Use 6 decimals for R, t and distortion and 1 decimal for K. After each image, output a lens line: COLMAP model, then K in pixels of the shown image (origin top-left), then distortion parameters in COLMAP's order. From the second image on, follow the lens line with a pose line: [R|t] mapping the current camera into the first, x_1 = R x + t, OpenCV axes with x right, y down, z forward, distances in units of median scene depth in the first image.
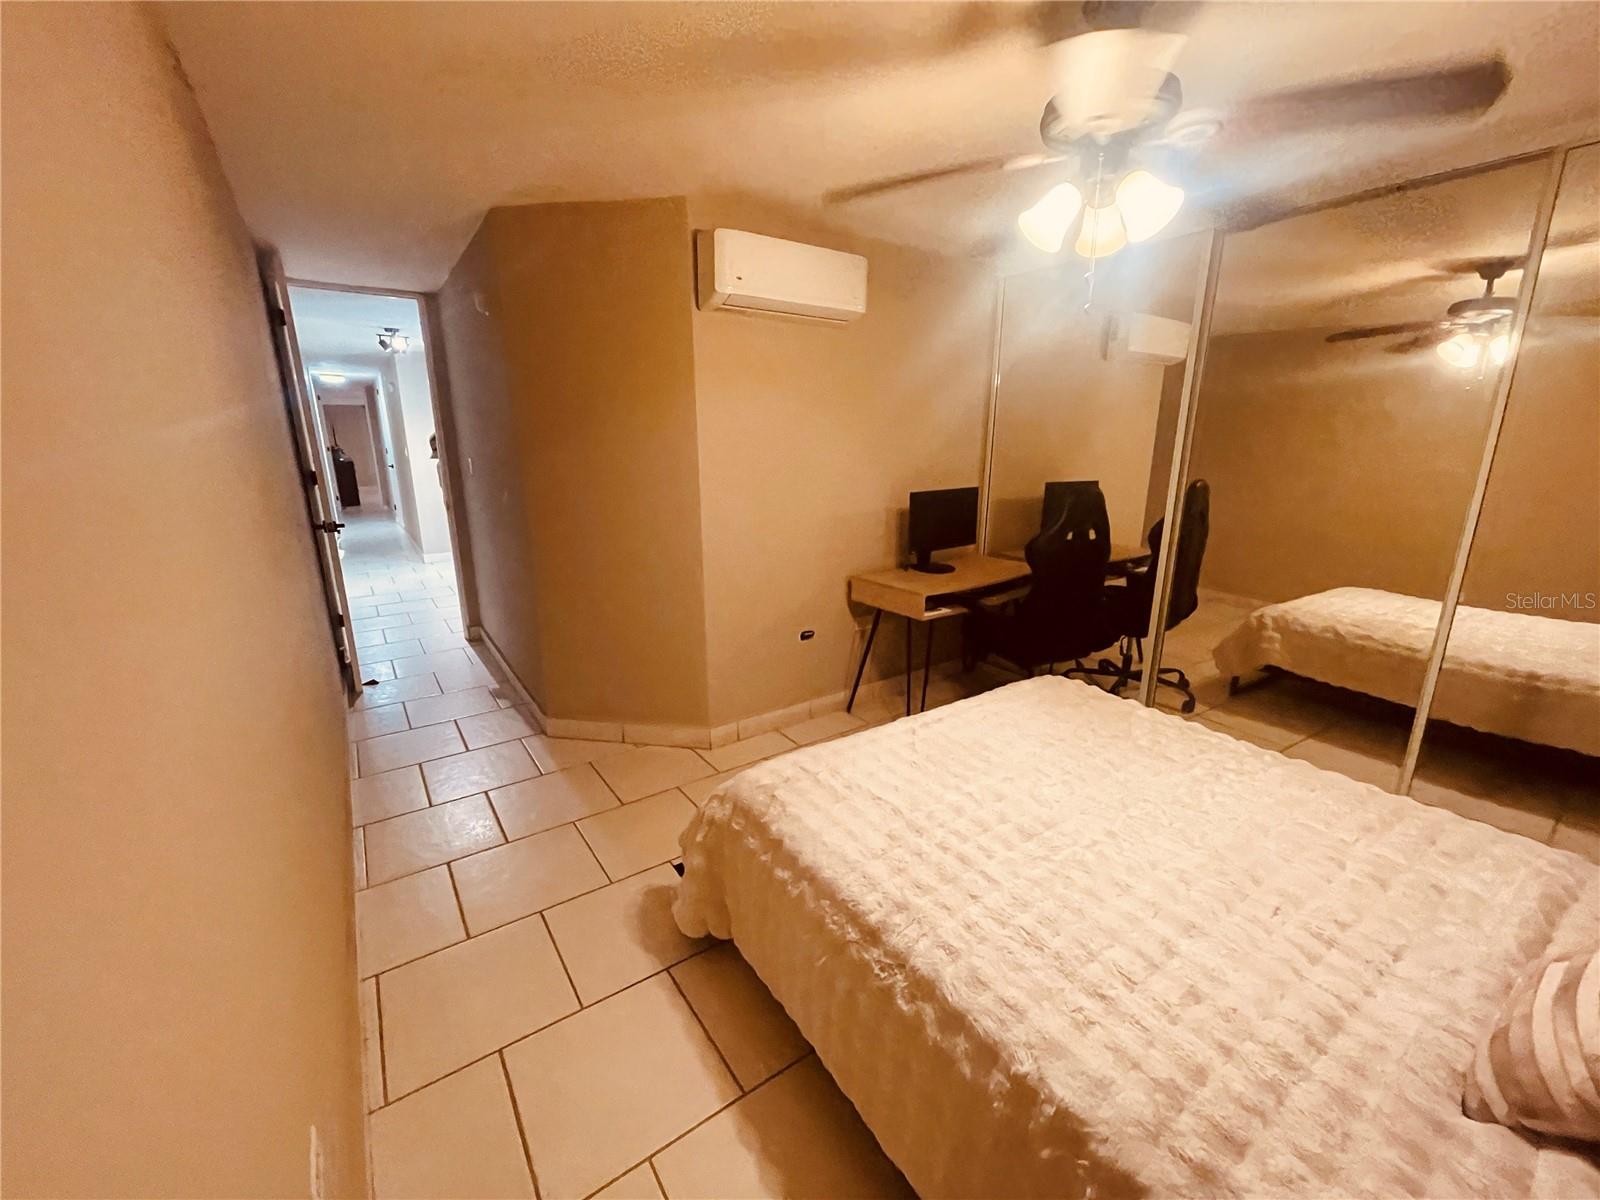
lens RADIAL K [[646.2, 0, 806.9], [0, 646.2, 596.4], [0, 0, 1]] dist [-0.000047, -0.000100]
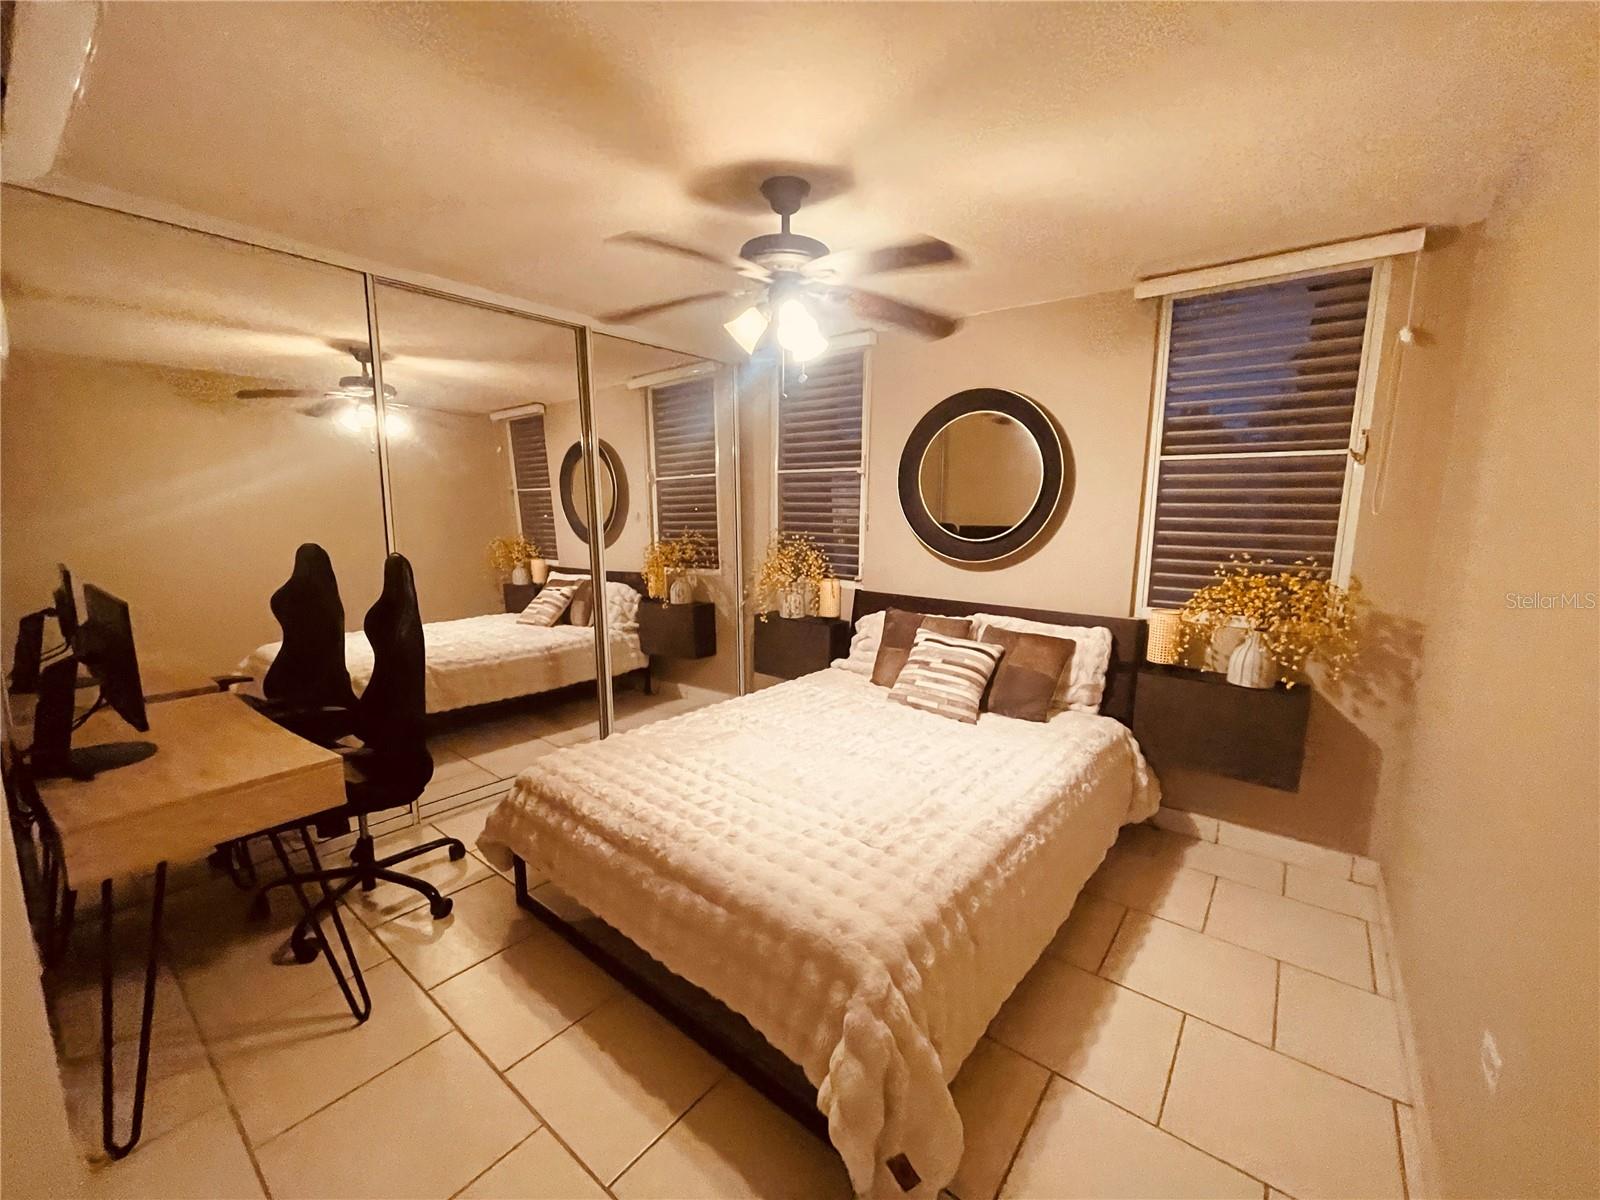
lens RADIAL K [[646.2, 0, 805.9], [0, 646.2, 606.8], [0, 0, 1]] dist [-0.000047, -0.000100]
pose [[-0.281507, -0.163144, 0.945589, -0.575886], [0.228872, 0.945583, 0.231280, -0.218330], [-0.931864, 0.281526, -0.228849, 0.917592]]
